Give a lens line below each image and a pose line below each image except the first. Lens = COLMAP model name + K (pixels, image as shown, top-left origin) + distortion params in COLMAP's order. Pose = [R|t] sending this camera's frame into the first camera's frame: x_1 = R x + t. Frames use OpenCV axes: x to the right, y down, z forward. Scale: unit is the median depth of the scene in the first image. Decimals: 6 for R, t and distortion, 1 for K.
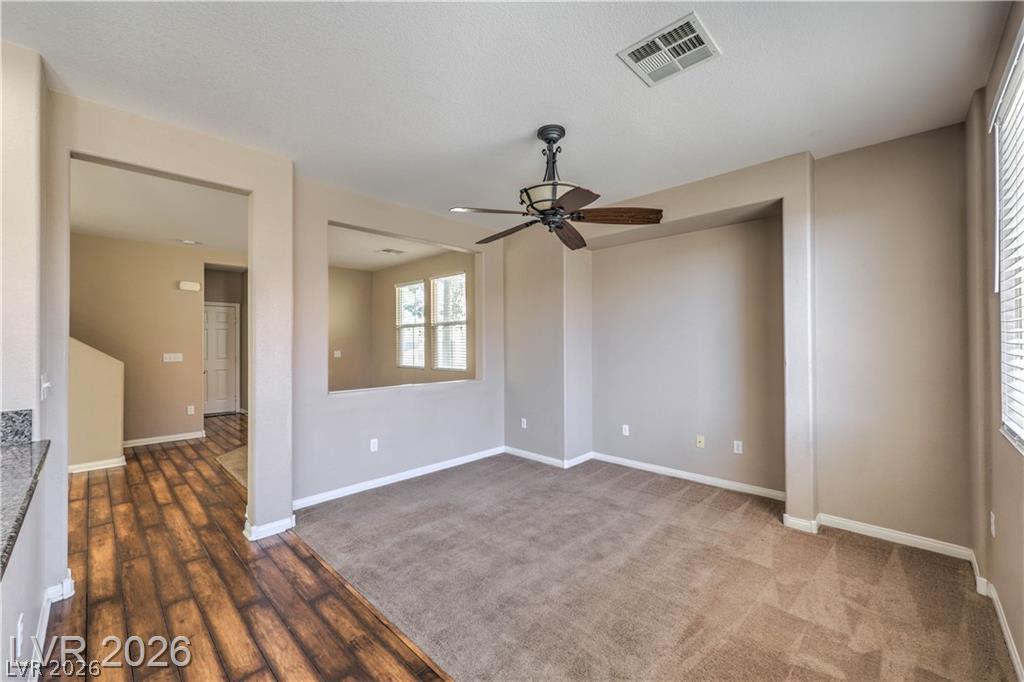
lens RADIAL K [[409.8, 0, 511.7], [0, 409.8, 339.2], [0, 0, 1]] dist [0.000222, 0.000238]
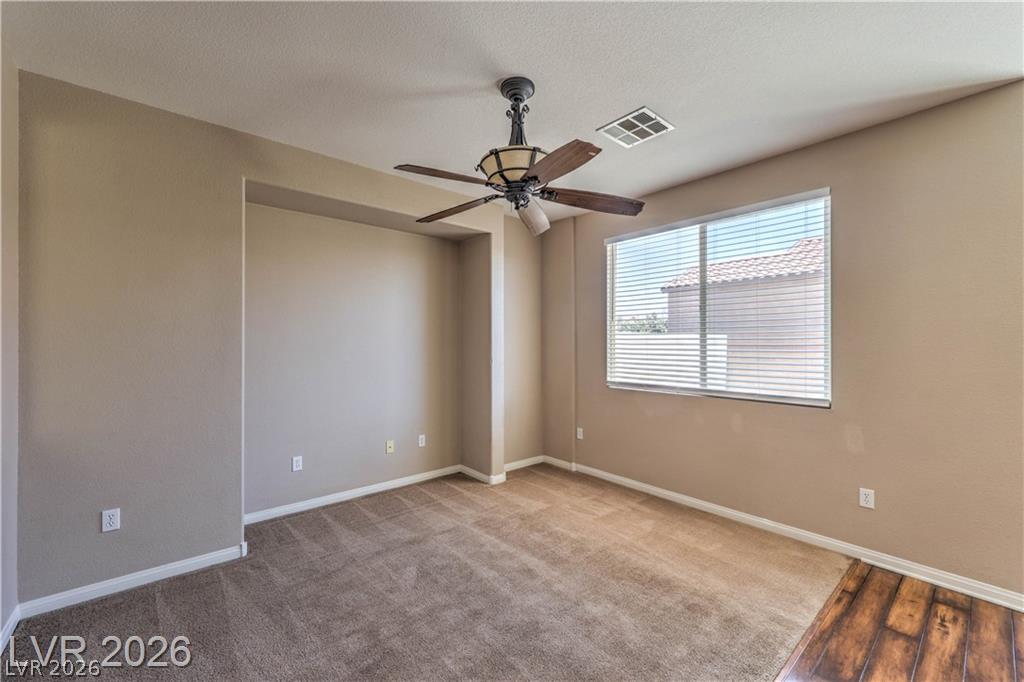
lens RADIAL K [[407.3, 0, 509.0], [0, 407.3, 342.8], [0, 0, 1]] dist [0.002240, 0.000231]
pose [[0.097322, 0.003594, 0.995246, -0.627727], [-0.006613, 0.999974, -0.002964, 0.002370], [-0.995231, -0.006293, 0.097343, 0.815018]]
